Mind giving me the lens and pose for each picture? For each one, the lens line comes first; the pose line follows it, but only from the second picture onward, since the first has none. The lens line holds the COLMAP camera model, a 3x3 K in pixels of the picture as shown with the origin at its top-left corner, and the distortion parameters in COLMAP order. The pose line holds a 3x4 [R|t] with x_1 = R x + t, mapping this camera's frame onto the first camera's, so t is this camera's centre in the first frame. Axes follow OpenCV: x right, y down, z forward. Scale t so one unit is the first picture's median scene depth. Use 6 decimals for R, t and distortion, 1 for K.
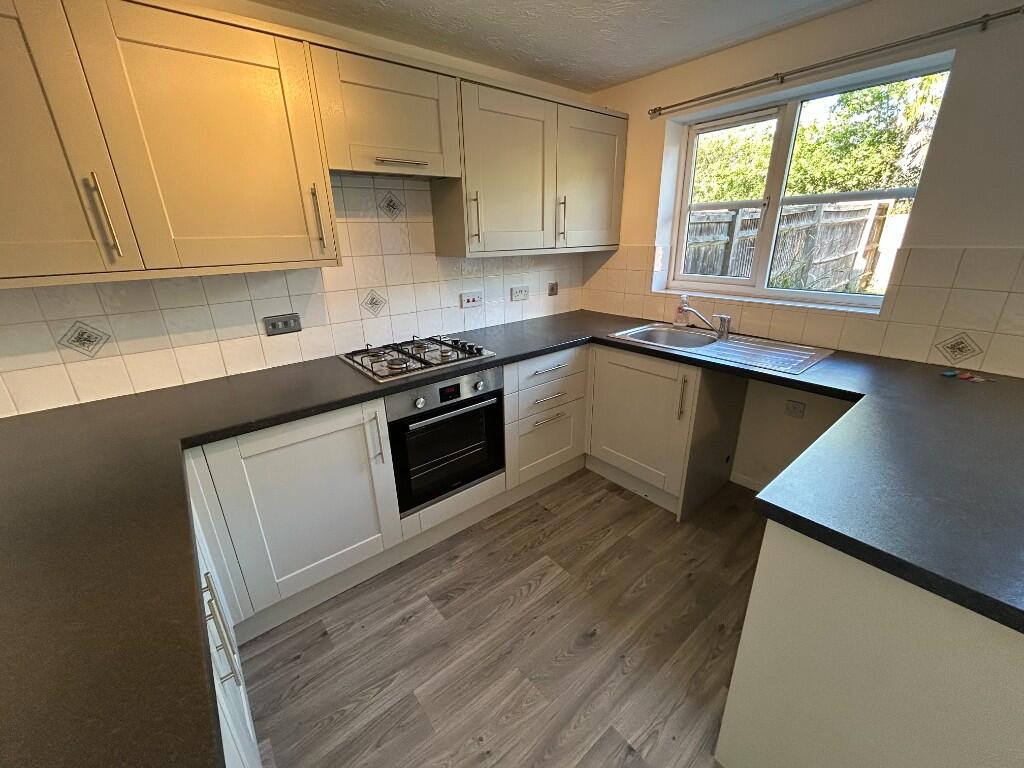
lens RADIAL K [[413.1, 0, 508.2], [0, 413.1, 384.6], [0, 0, 1]] dist [-0.000631, 0.001326]
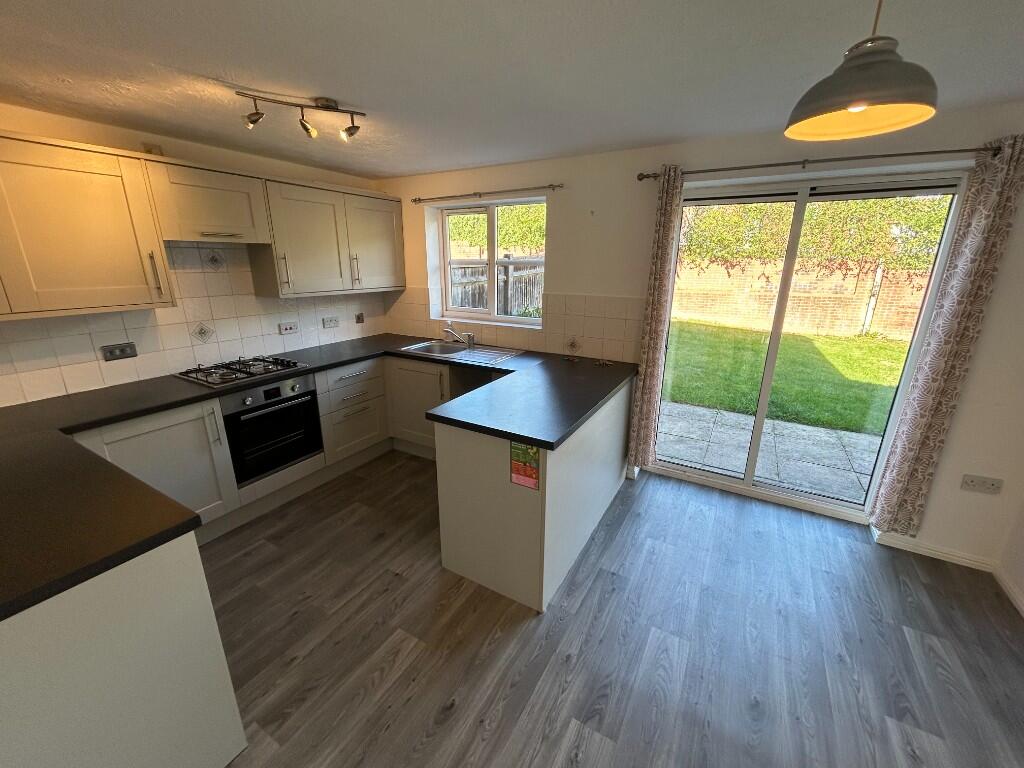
lens RADIAL K [[413.1, 0, 506.9], [0, 413.1, 383.5], [0, 0, 1]] dist [-0.000631, 0.001326]
pose [[0.936136, -0.075801, 0.343370, 0.116661], [0.097170, 0.994230, -0.045433, 0.117421], [-0.337945, 0.075897, 0.938101, -0.550064]]
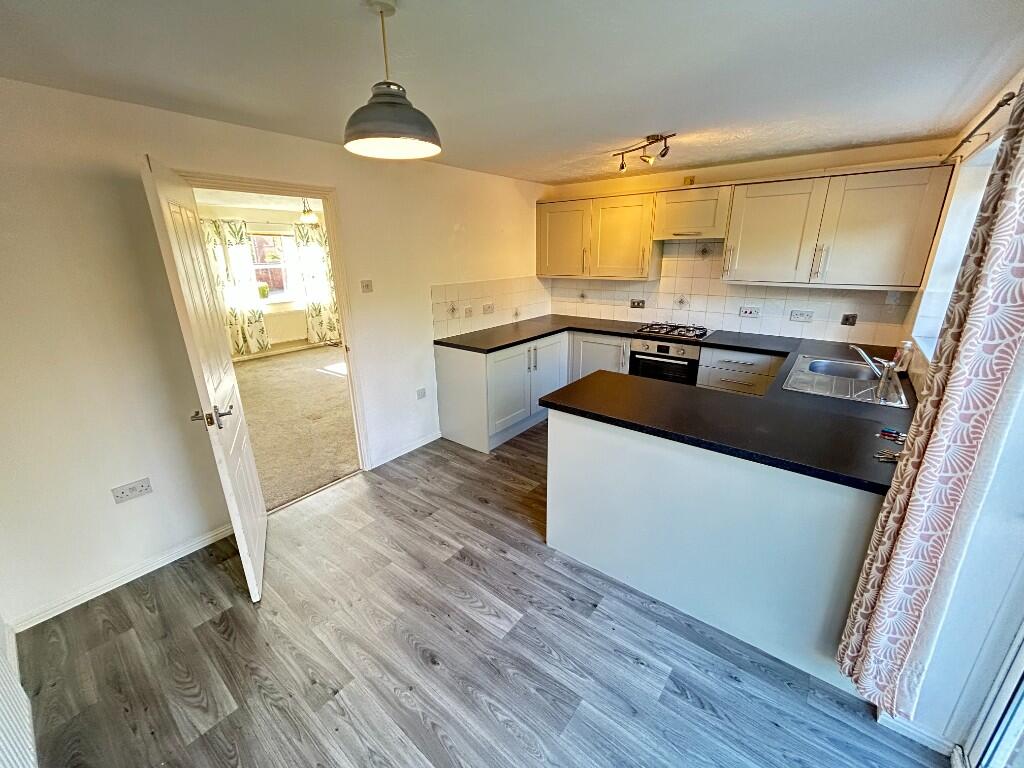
lens RADIAL K [[413.1, 0, 519.2], [0, 413.1, 383.6], [0, 0, 1]] dist [-0.000631, 0.001326]
pose [[0.229547, 0.317415, -0.920085, 1.427149], [-0.329444, 0.914866, 0.233423, -0.058014], [0.915846, 0.249535, 0.314575, -0.181547]]
